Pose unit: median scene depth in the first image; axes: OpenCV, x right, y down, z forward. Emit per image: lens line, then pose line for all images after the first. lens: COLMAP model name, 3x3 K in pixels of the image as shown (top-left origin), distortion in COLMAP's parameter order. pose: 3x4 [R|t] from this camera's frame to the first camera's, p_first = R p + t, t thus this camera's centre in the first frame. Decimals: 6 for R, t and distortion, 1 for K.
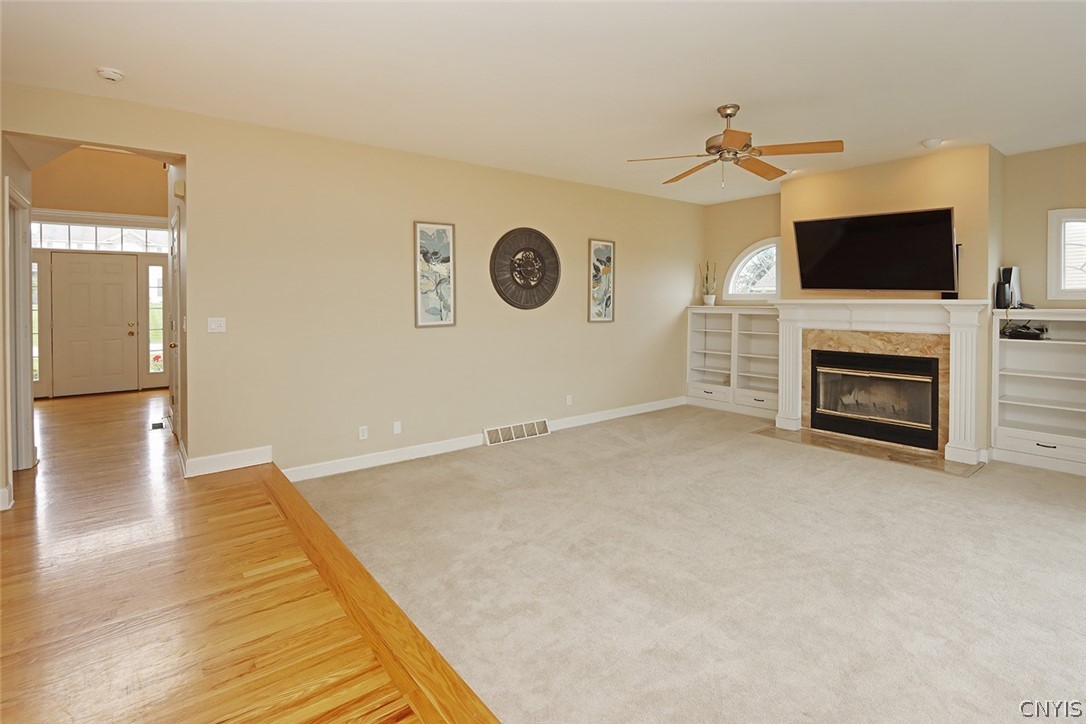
lens RADIAL K [[544.3, 0, 540.8], [0, 544.3, 299.9], [0, 0, 1]] dist [-0.010035, 0.003819]
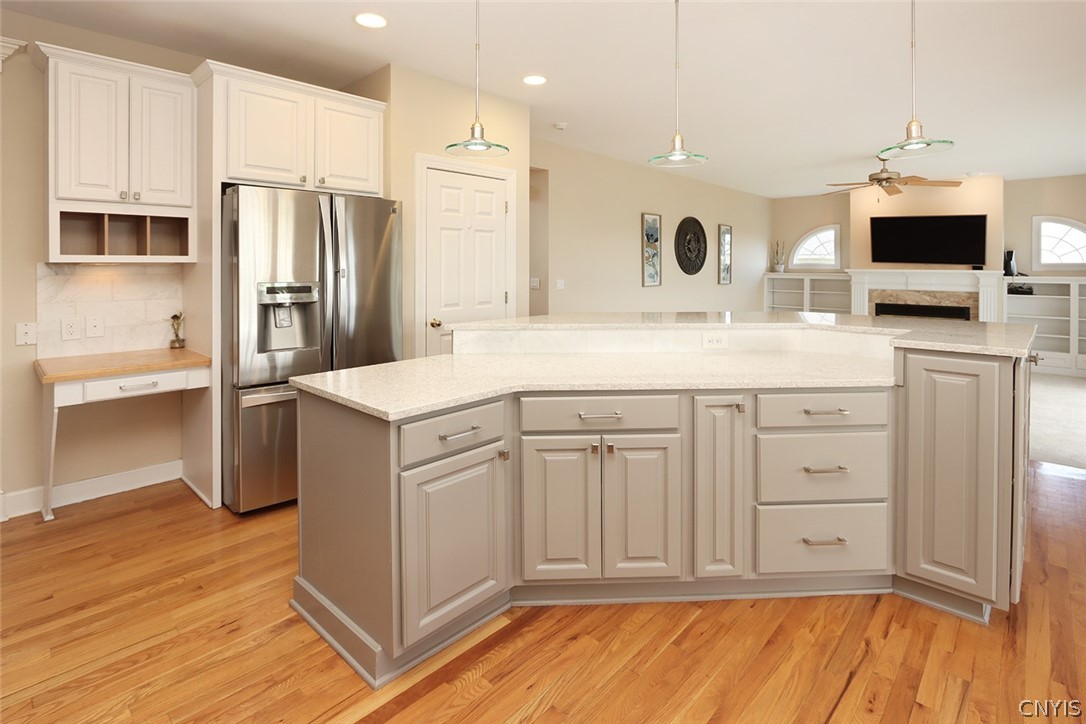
lens RADIAL K [[544.3, 0, 552.7], [0, 544.3, 255.0], [0, 0, 1]] dist [-0.010035, 0.003819]
pose [[0.988536, 0.010633, 0.150611, -0.674973], [-0.007816, 0.999783, -0.019285, -0.004462], [-0.150783, 0.017886, 0.988405, -0.366510]]
